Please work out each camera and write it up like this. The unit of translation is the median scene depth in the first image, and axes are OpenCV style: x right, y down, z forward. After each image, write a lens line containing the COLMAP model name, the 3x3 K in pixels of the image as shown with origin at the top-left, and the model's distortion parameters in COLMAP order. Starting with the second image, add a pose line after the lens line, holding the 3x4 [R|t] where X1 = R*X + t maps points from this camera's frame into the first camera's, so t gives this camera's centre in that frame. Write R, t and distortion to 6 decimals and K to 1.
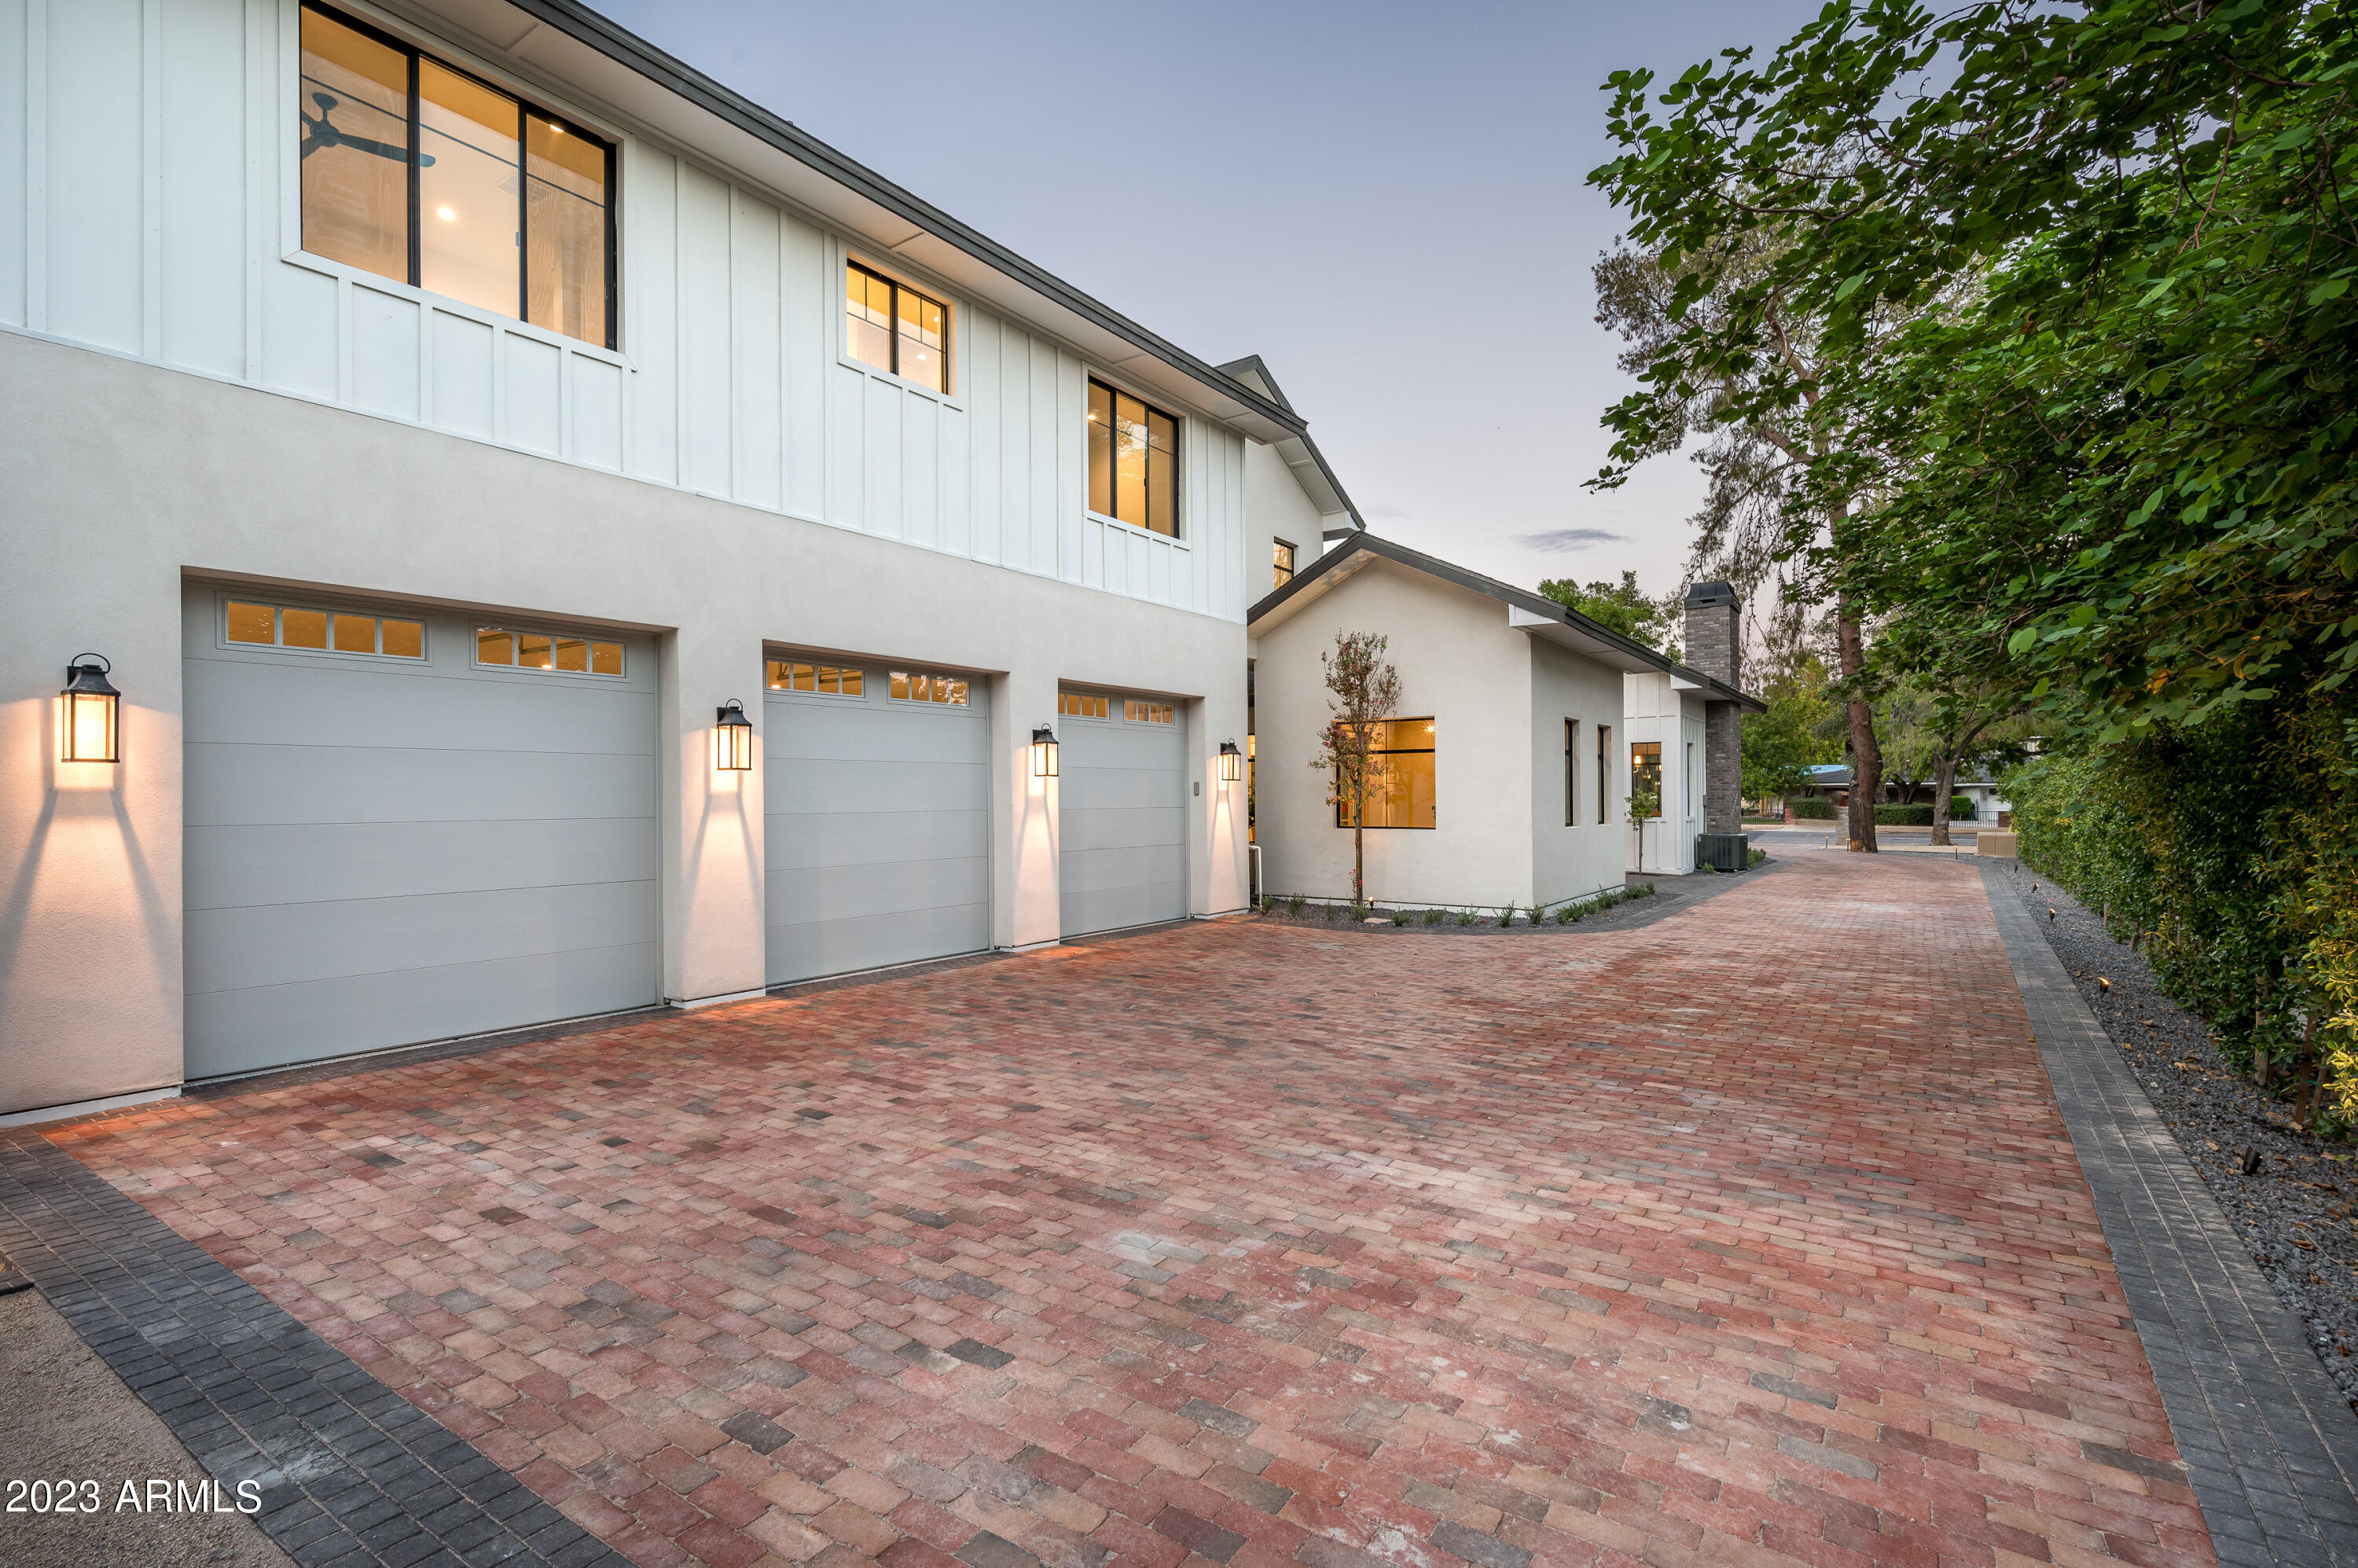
lens RADIAL K [[1071.4, 0, 1180.4], [0, 1071.4, 792.4], [0, 0, 1]] dist [0.000674, -0.000072]
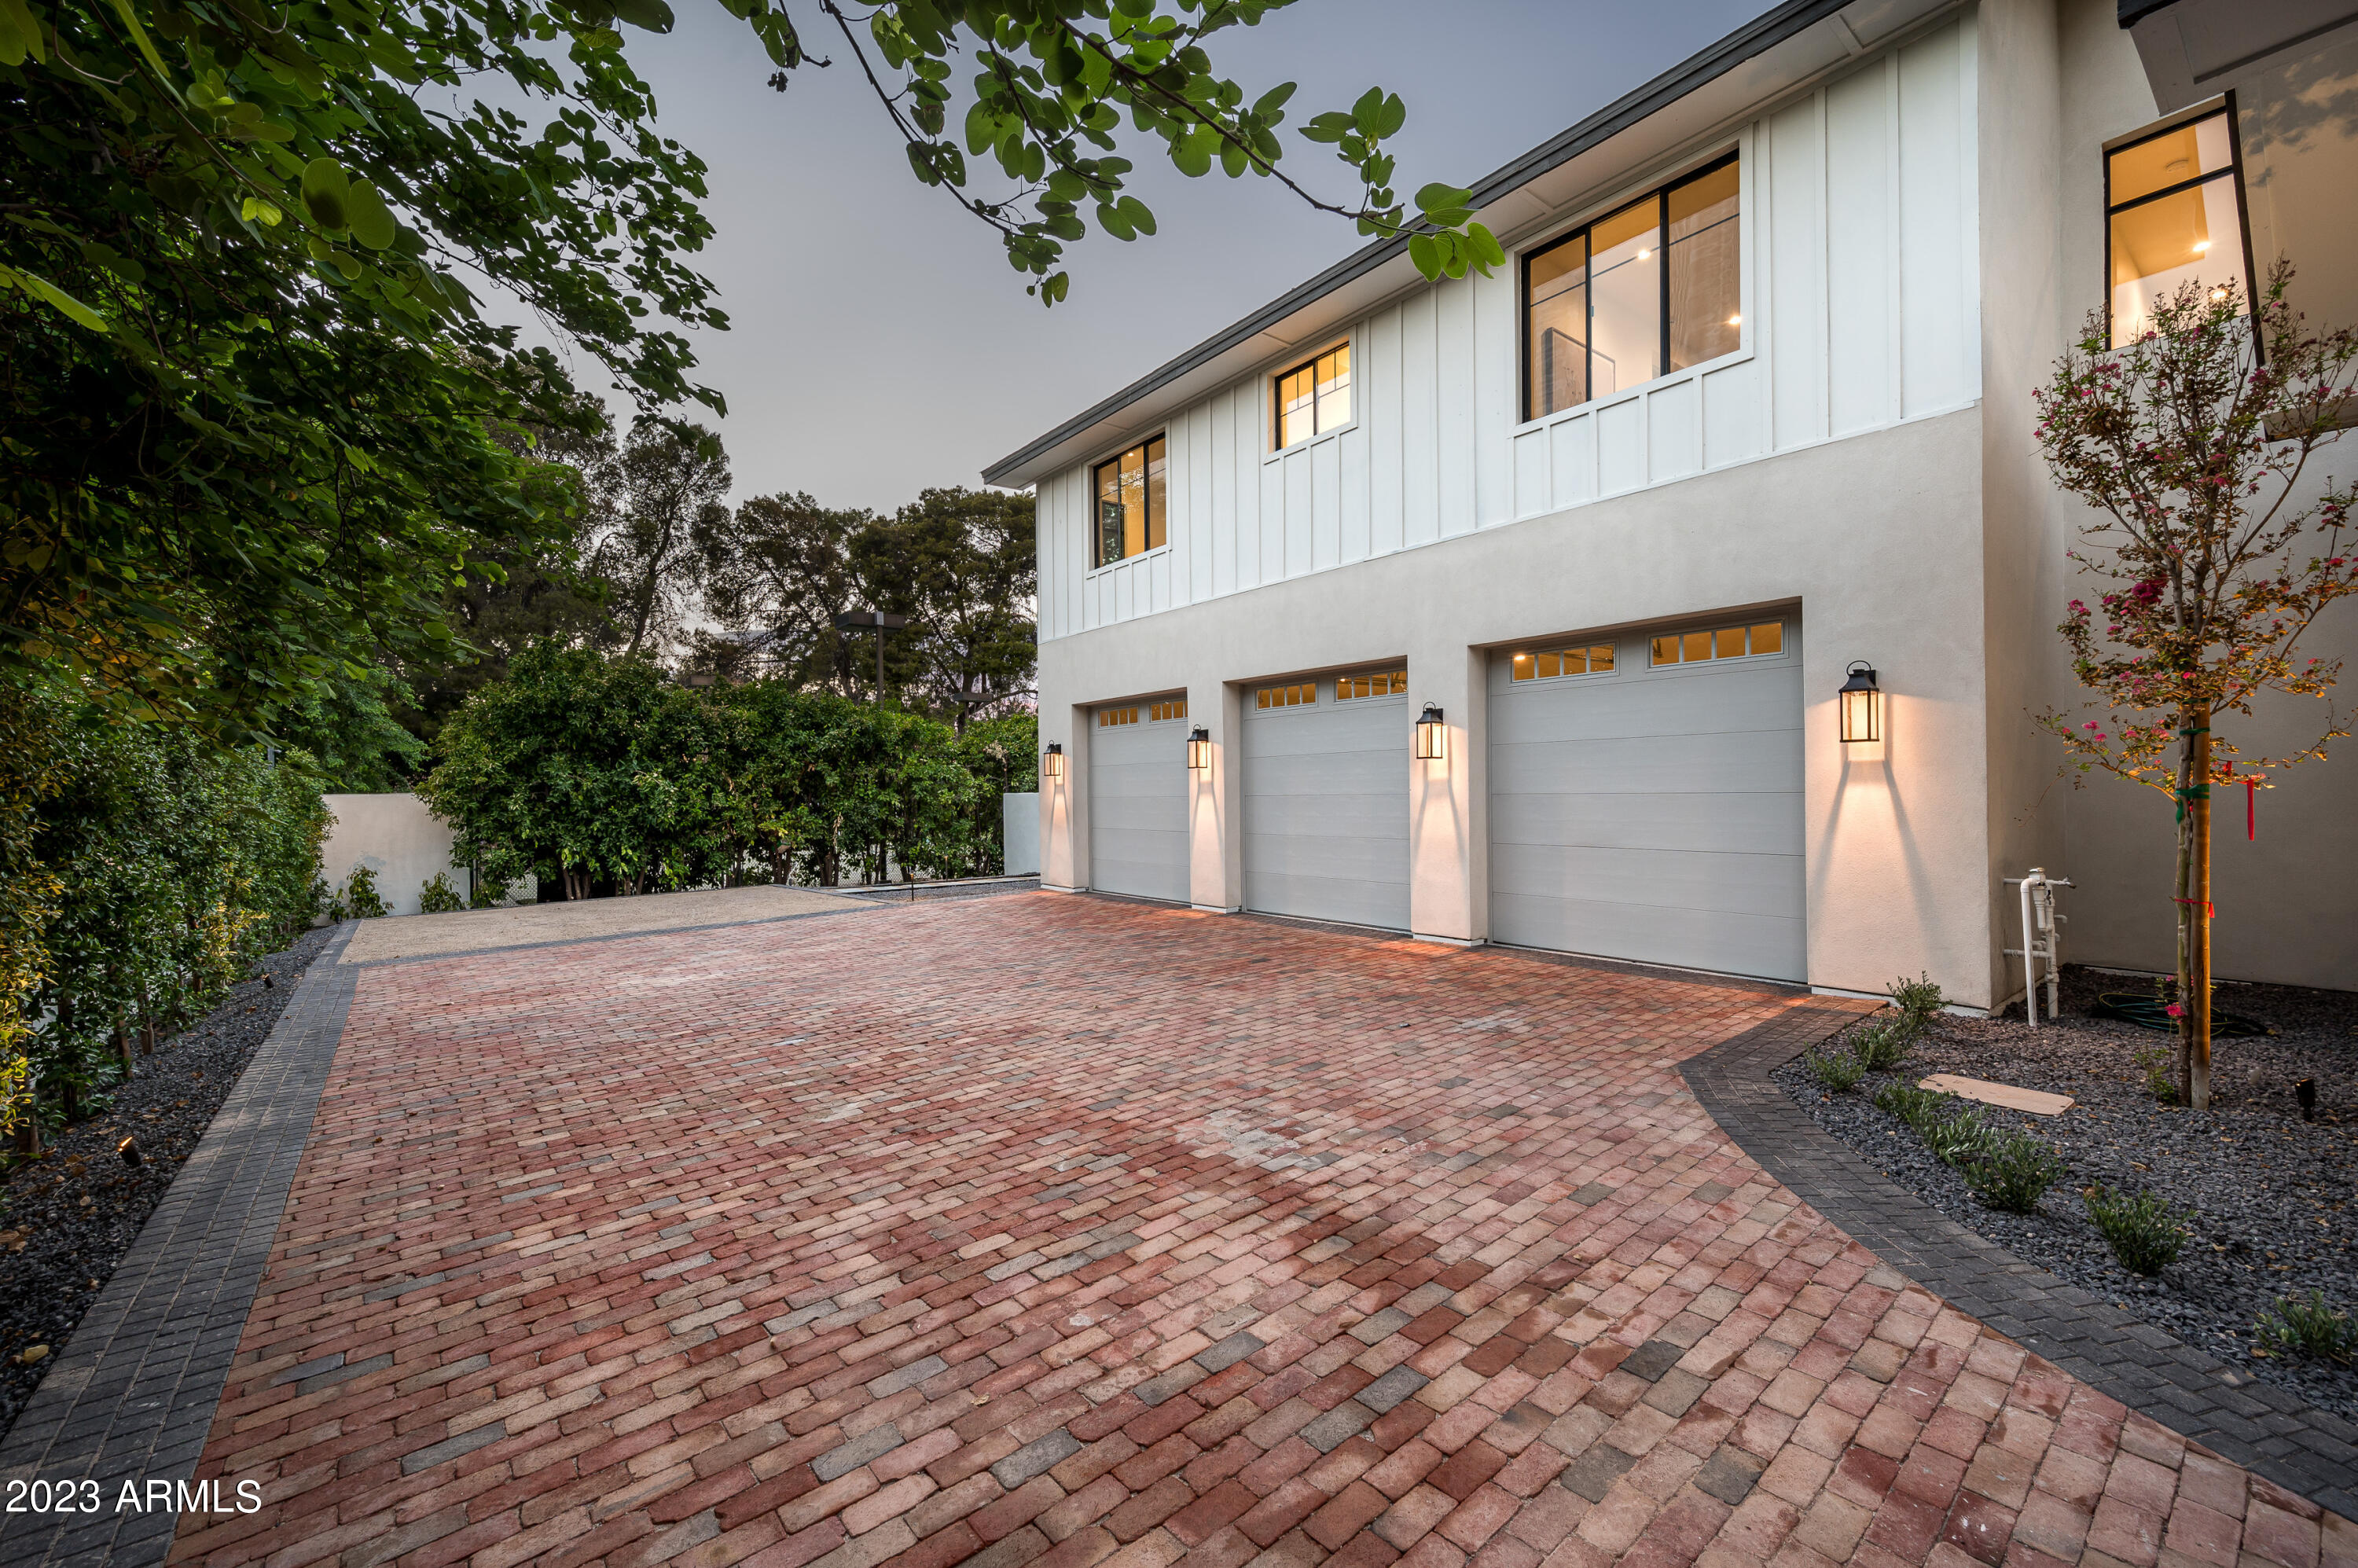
lens RADIAL K [[922.8, 0, 1179.0], [0, 922.8, 784.0], [0, 0, 1]] dist [-0.000764, -0.000040]
pose [[-0.254002, 0.009691, -0.967155, 0.698697], [0.025201, 0.999677, 0.003398, -0.001150], [0.966875, -0.023510, -0.254164, 0.976025]]
